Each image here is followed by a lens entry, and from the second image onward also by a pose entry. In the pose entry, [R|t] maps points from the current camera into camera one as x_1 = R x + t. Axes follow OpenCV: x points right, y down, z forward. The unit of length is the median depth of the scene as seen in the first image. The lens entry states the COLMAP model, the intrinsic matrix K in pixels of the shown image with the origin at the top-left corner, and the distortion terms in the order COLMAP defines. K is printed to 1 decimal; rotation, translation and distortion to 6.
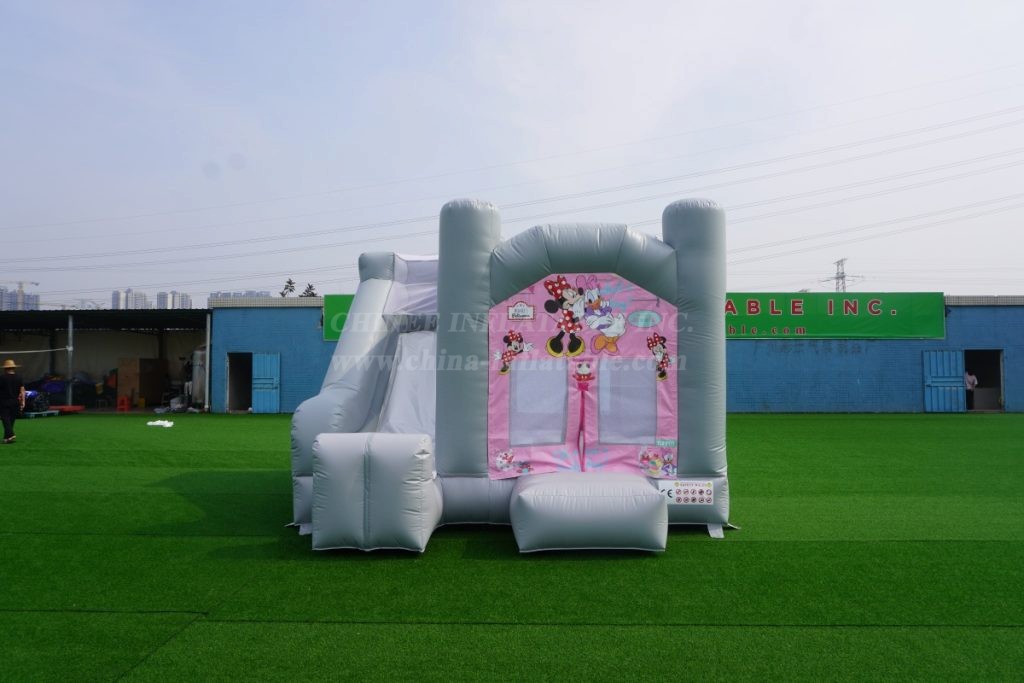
lens RADIAL K [[627.4, 0, 622.3], [0, 627.4, 342.4], [0, 0, 1]] dist [-0.004364, -0.000281]
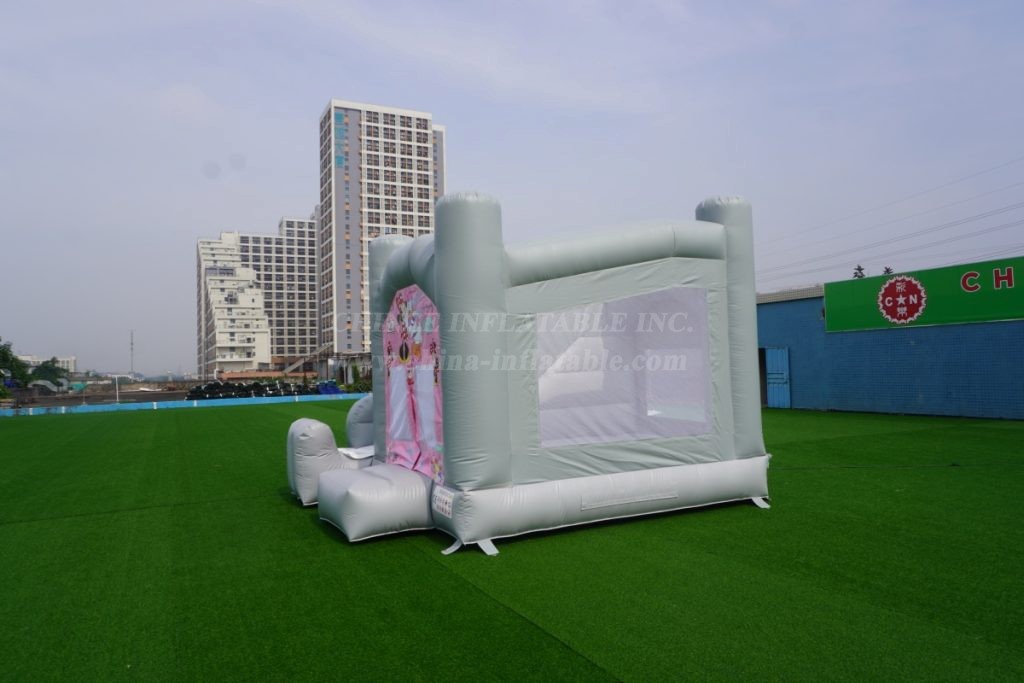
lens RADIAL K [[684.2, 0, 513.5], [0, 684.2, 341.7], [0, 0, 1]] dist [-0.049136, 0.032637]
pose [[0.470920, -0.047175, -0.880914, 1.082028], [0.060797, 0.997930, -0.020940, 0.021720], [0.880078, -0.043696, 0.472813, 0.593842]]
